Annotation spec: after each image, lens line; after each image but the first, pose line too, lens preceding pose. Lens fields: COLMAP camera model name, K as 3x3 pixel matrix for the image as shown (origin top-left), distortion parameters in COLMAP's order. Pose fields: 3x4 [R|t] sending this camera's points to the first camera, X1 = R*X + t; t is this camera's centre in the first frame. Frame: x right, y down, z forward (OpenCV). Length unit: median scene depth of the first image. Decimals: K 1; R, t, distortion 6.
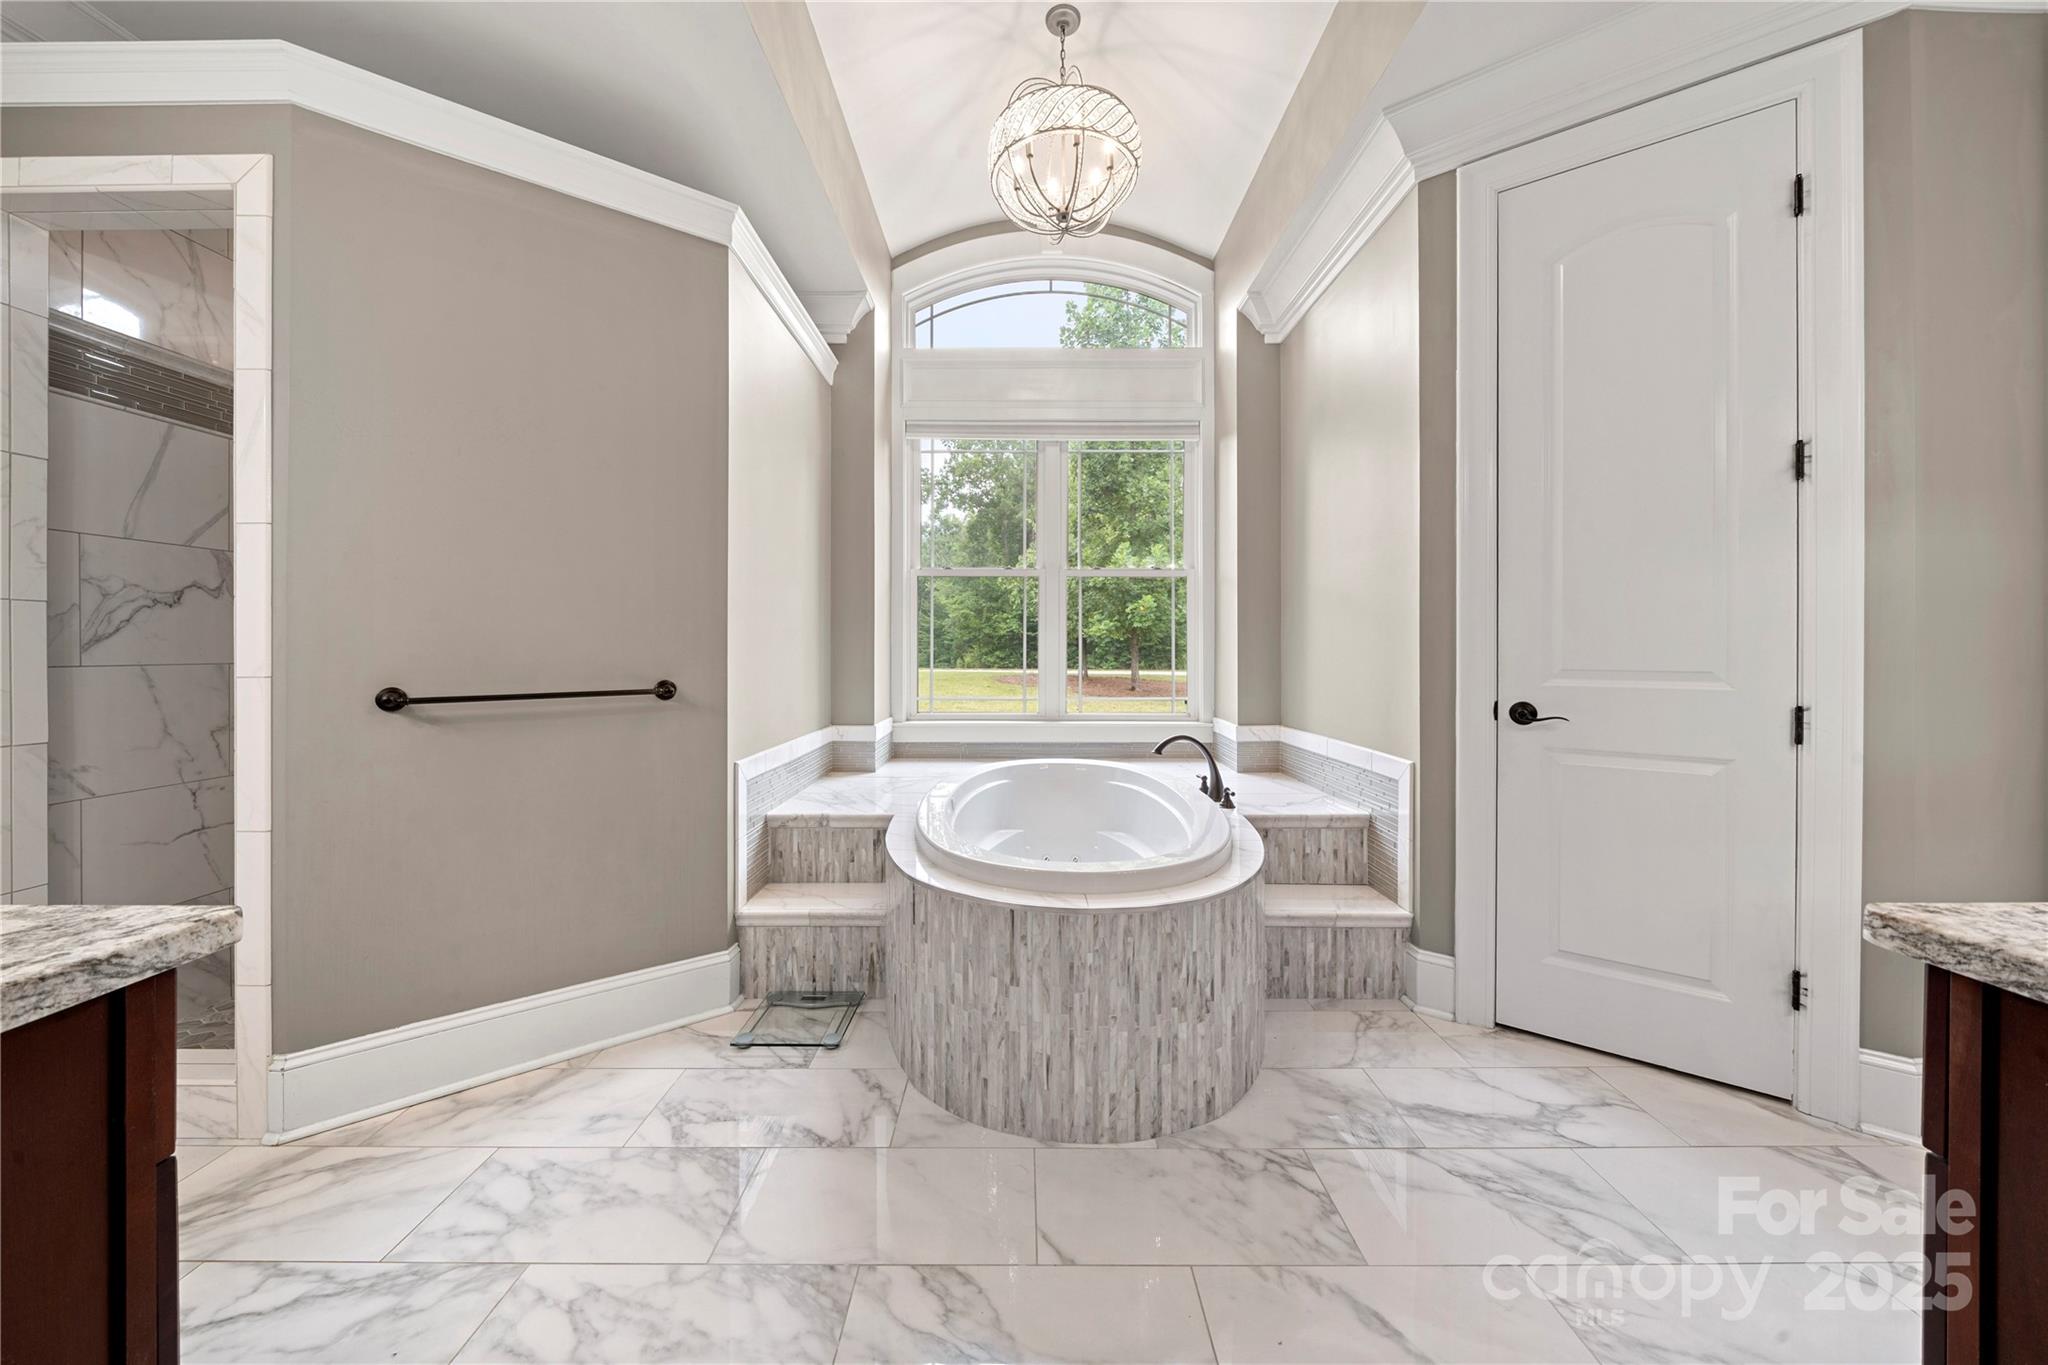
lens RADIAL K [[708.3, 0, 1005.2], [0, 708.3, 654.7], [0, 0, 1]] dist [-0.001024, -0.001146]
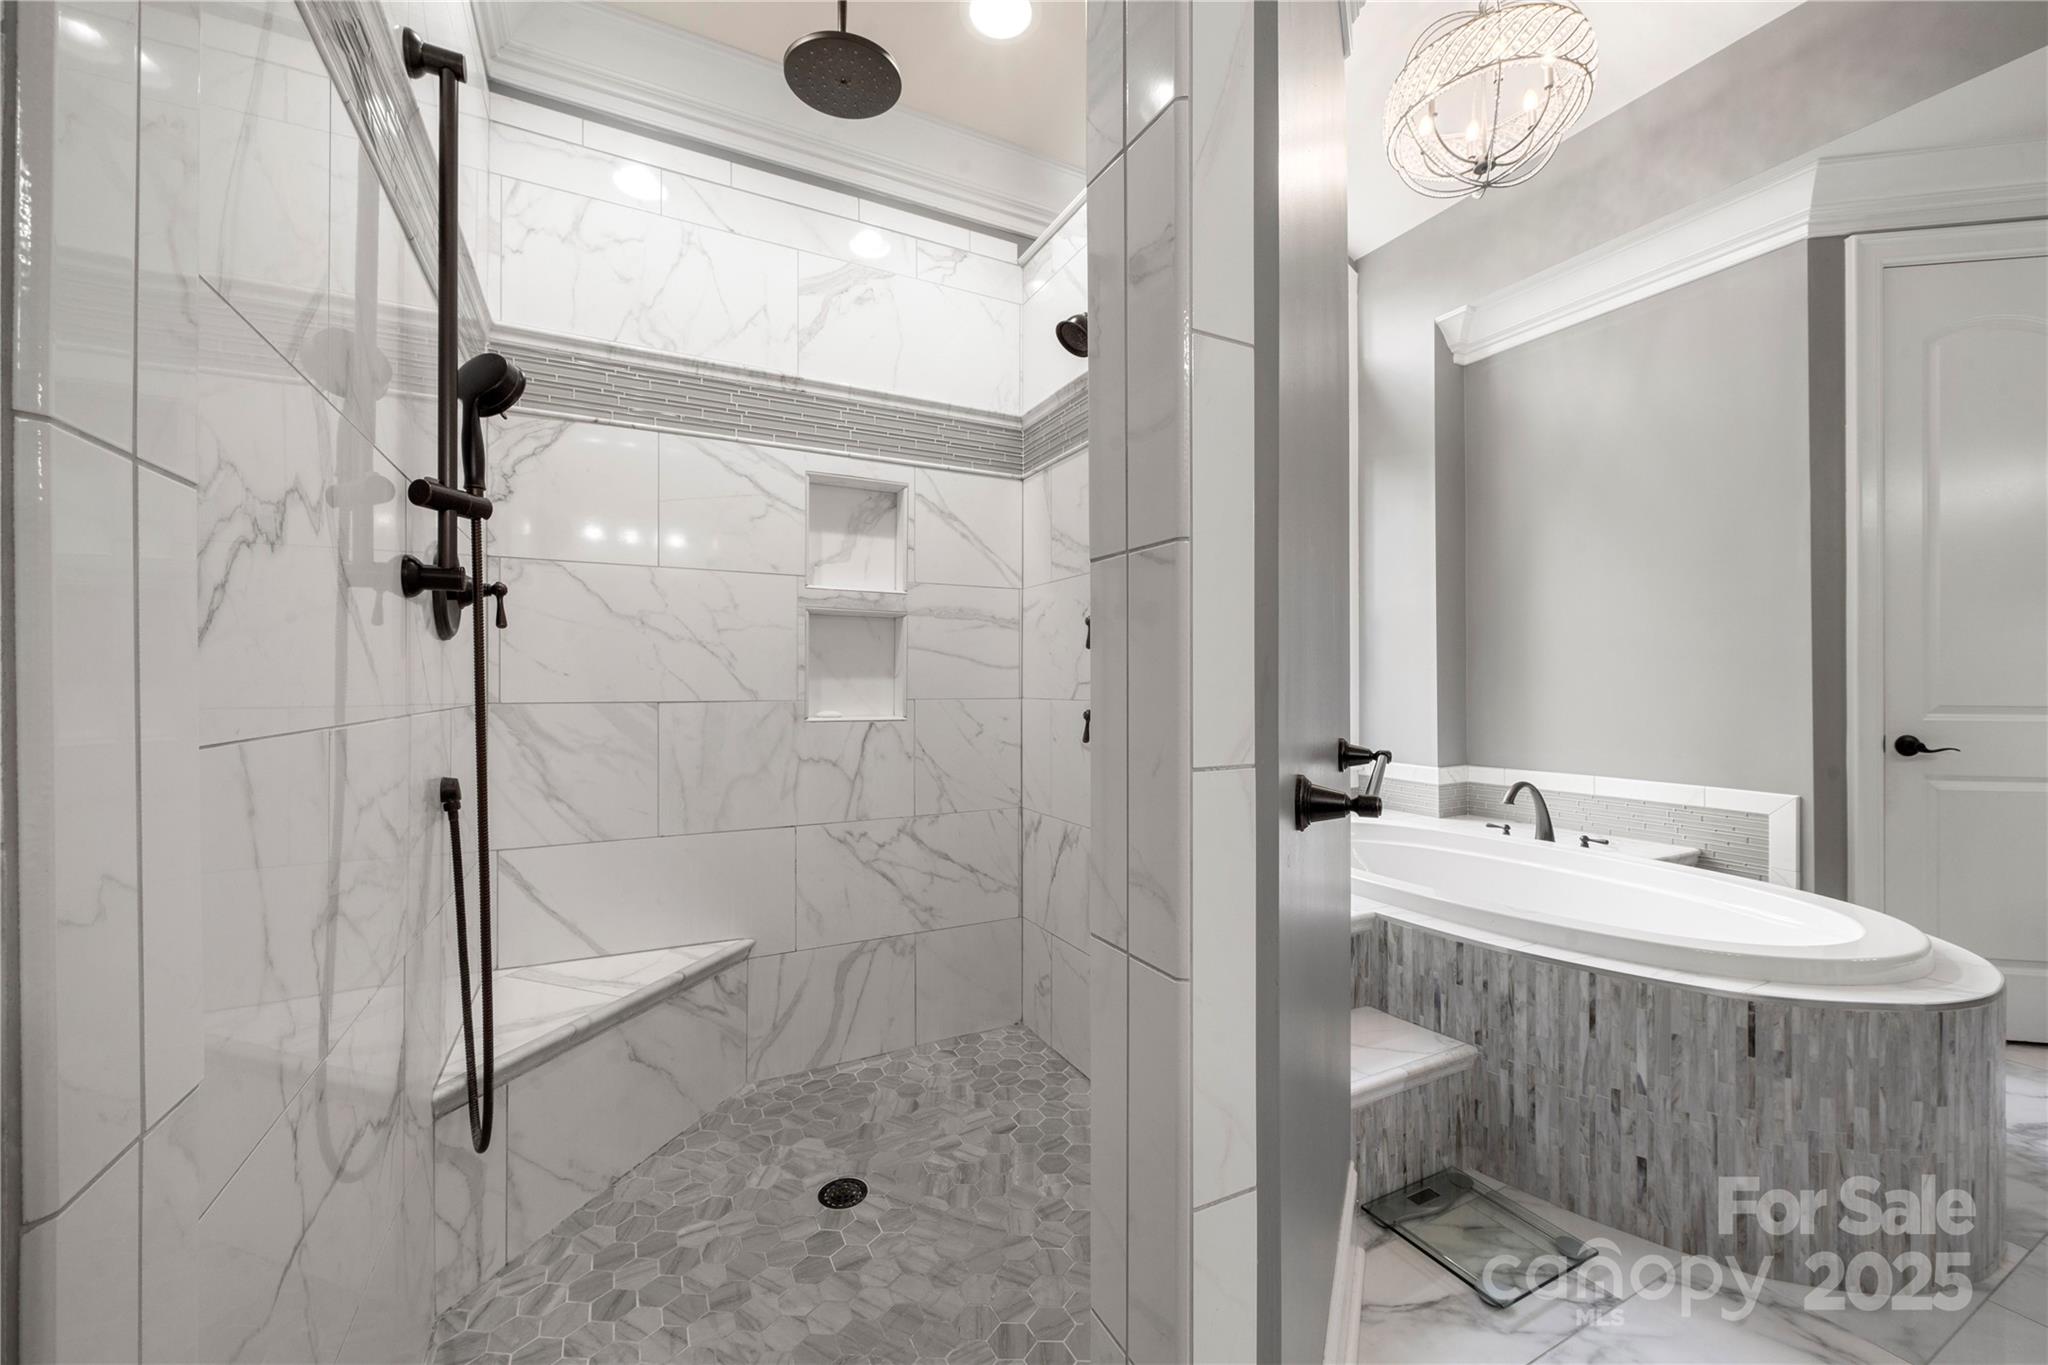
lens RADIAL K [[794.7, 0, 1022.1], [0, 794.7, 687.4], [0, 0, 1]] dist [-0.001824, -0.000148]
pose [[0.885501, 0.002084, 0.464632, -1.194954], [-0.001534, 0.999998, -0.001562, -0.004582], [-0.464635, 0.000671, 0.885502, 0.617696]]
